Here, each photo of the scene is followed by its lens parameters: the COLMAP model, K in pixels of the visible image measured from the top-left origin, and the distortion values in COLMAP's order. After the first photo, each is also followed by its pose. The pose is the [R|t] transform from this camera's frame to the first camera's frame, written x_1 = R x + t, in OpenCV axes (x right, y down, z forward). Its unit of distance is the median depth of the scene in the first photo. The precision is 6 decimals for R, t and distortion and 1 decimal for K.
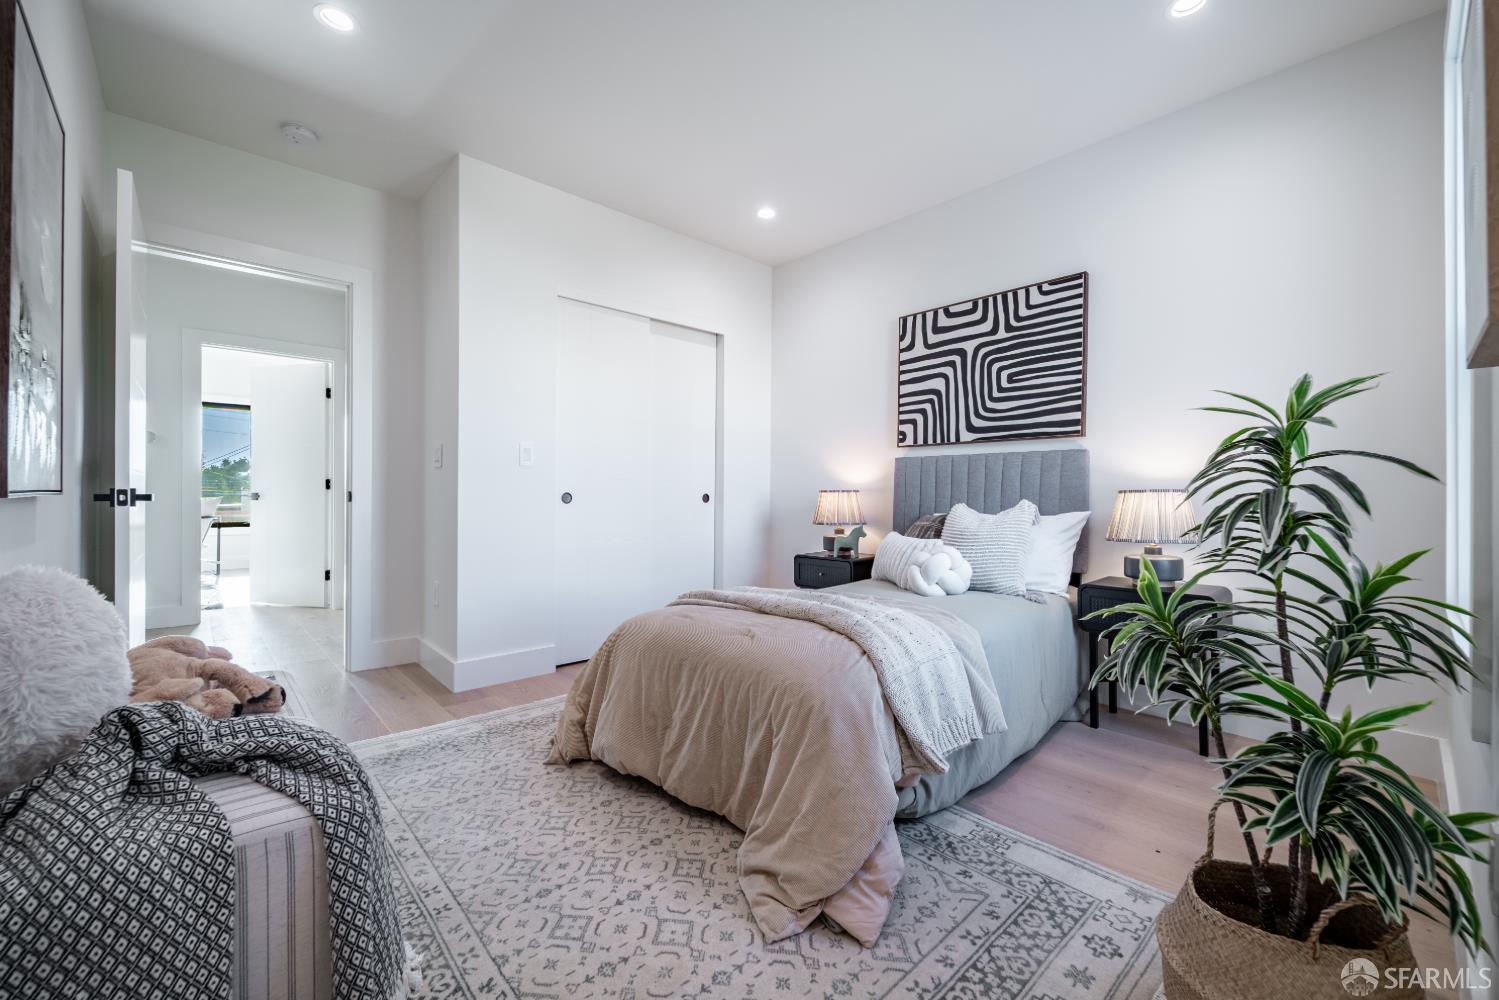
lens RADIAL K [[601.2, 0, 747.1], [0, 601.2, 496.5], [0, 0, 1]] dist [0.003475, -0.002554]
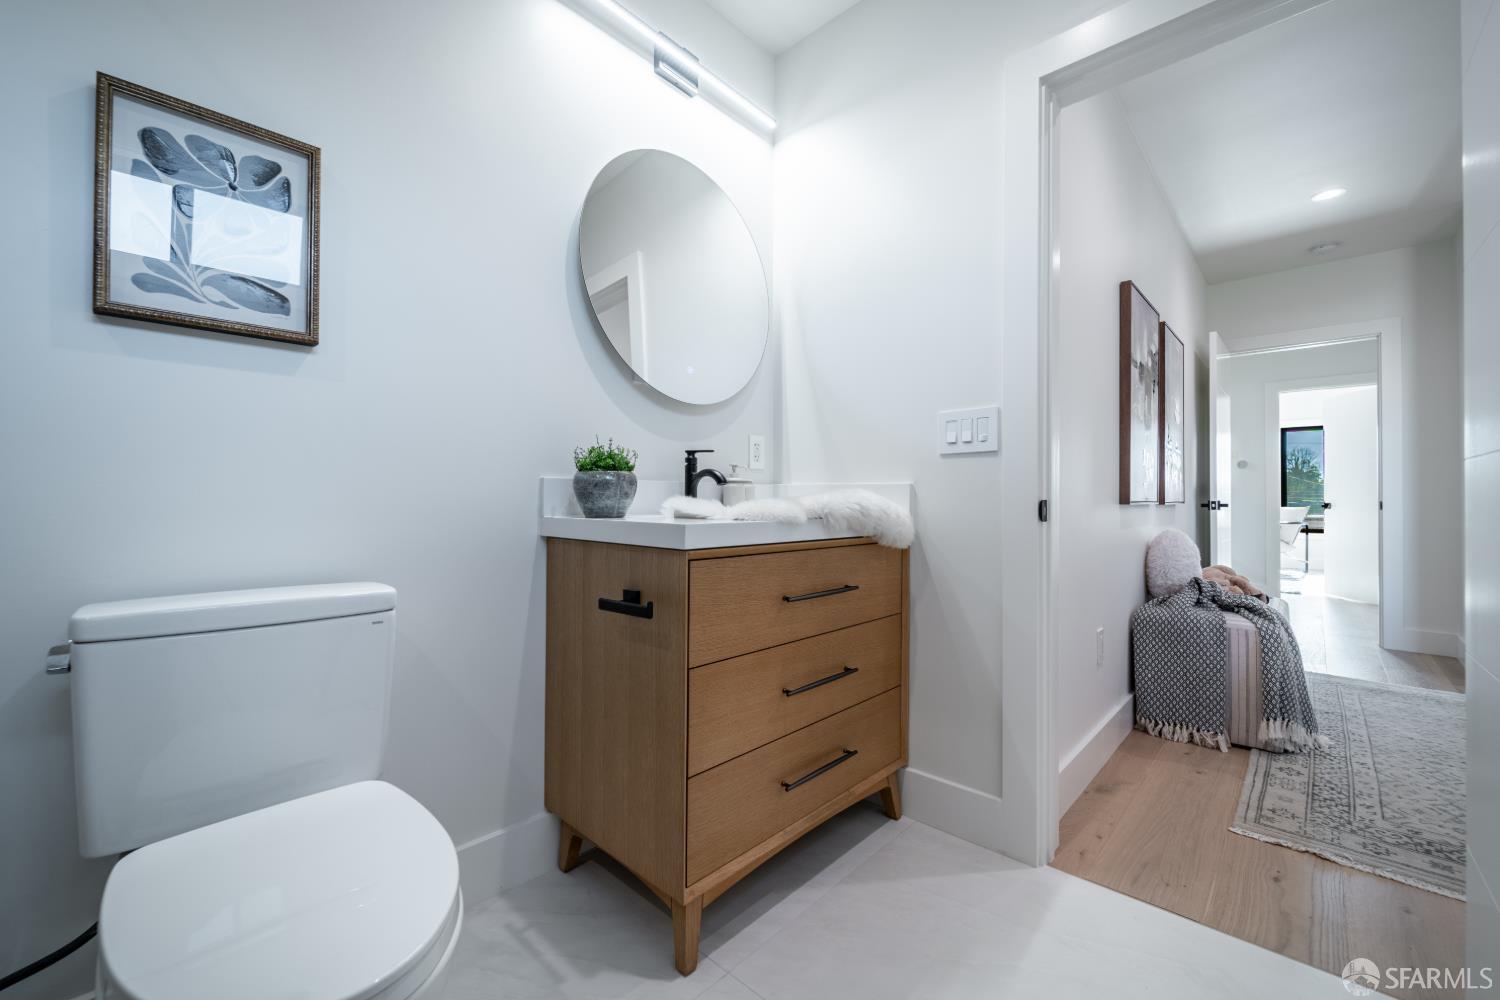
lens RADIAL K [[601.6, 0, 747.6], [0, 601.6, 496.5], [0, 0, 1]] dist [0.003475, -0.002554]
pose [[0.071244, -0.015260, -0.997342, 0.482051], [-0.002335, 0.999878, -0.015466, 0.004234], [0.997456, 0.003430, 0.071200, -0.384253]]
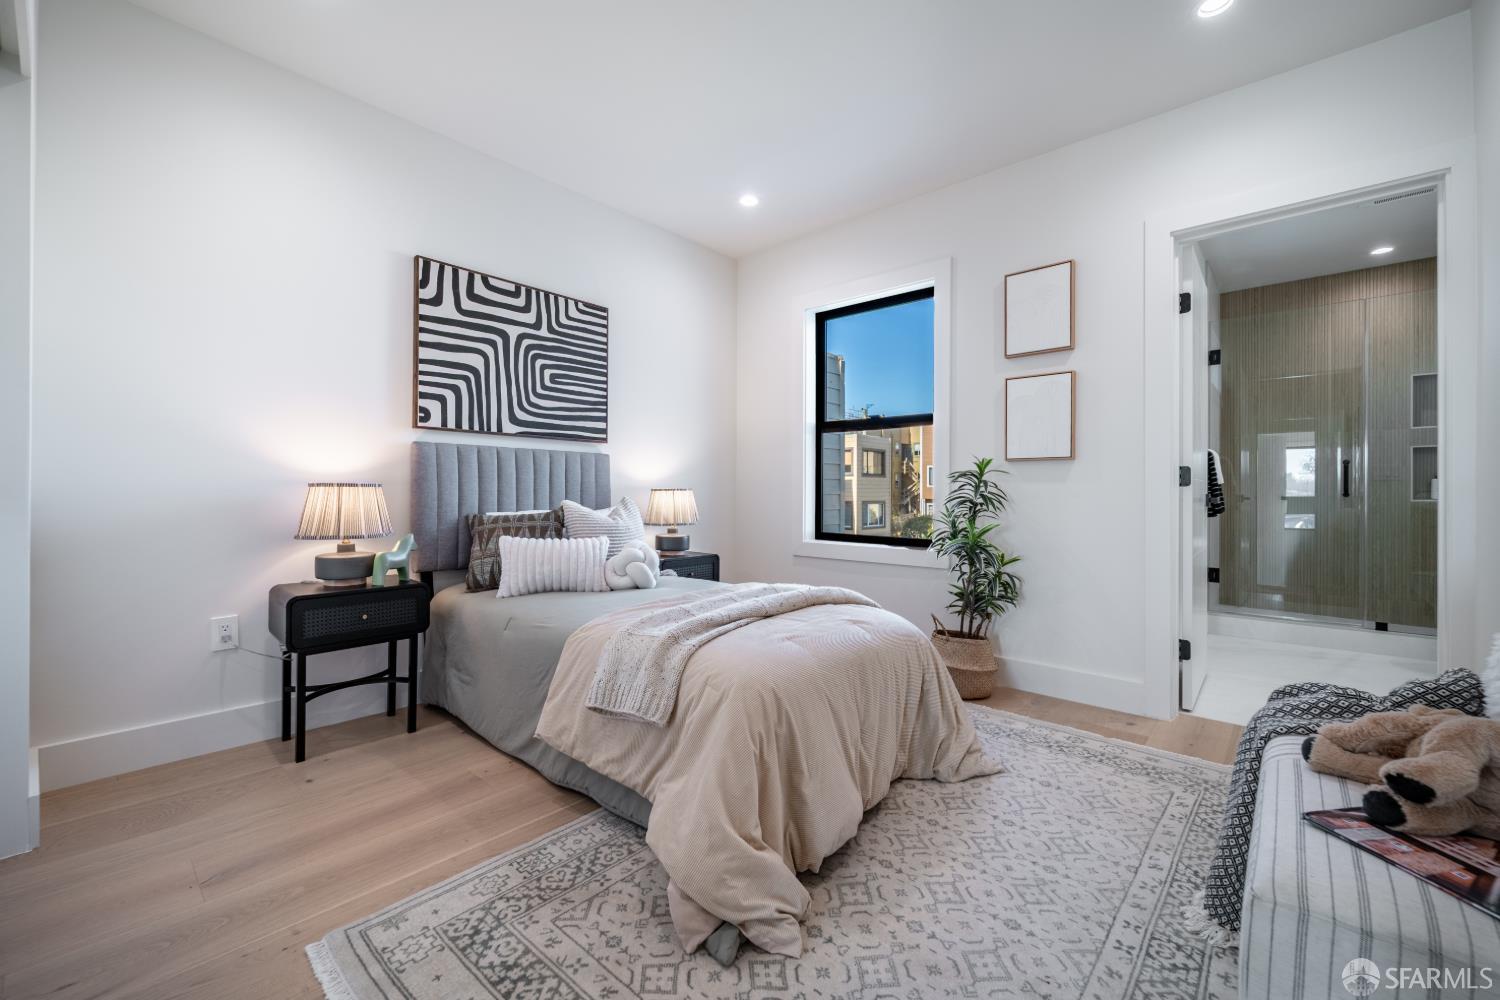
lens RADIAL K [[601.6, 0, 747.6], [0, 601.6, 496.5], [0, 0, 1]] dist [0.003475, -0.002554]
pose [[-0.086921, -0.010785, 0.996157, -0.608937], [-0.005667, 0.999931, 0.010332, -0.005943], [-0.996199, -0.004747, -0.086976, 0.735321]]
